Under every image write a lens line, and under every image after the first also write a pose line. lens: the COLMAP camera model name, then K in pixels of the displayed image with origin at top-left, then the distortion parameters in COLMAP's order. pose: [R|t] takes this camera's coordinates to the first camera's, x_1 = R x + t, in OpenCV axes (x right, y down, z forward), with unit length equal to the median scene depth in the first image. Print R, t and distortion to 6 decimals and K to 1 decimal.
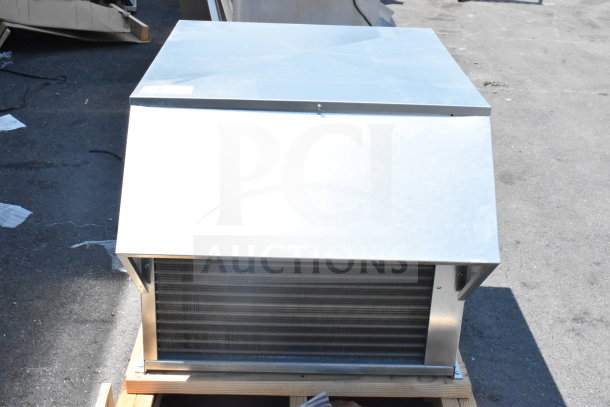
lens RADIAL K [[825.4, 0, 313.8], [0, 825.4, 203.2], [0, 0, 1]] dist [-0.013772, -0.014422]
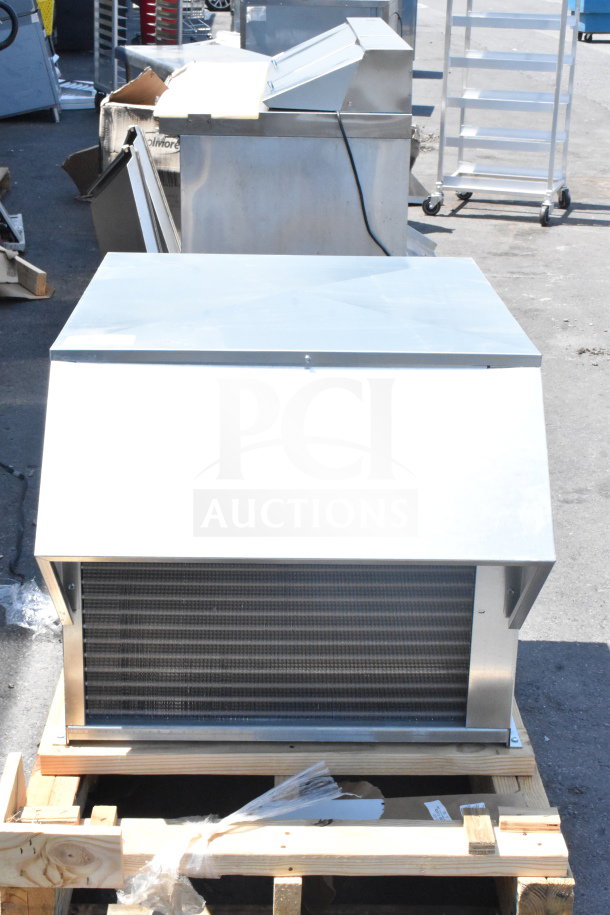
lens RADIAL K [[1368.4, 0, 305.0], [0, 1368.4, 457.5], [0, 0, 1]] dist [0.029533, 0.073029]
pose [[0.999811, -0.018380, -0.006412, 0.009159], [0.017832, 0.996868, -0.077051, 0.055048], [0.007808, 0.076922, 0.997007, -0.177147]]
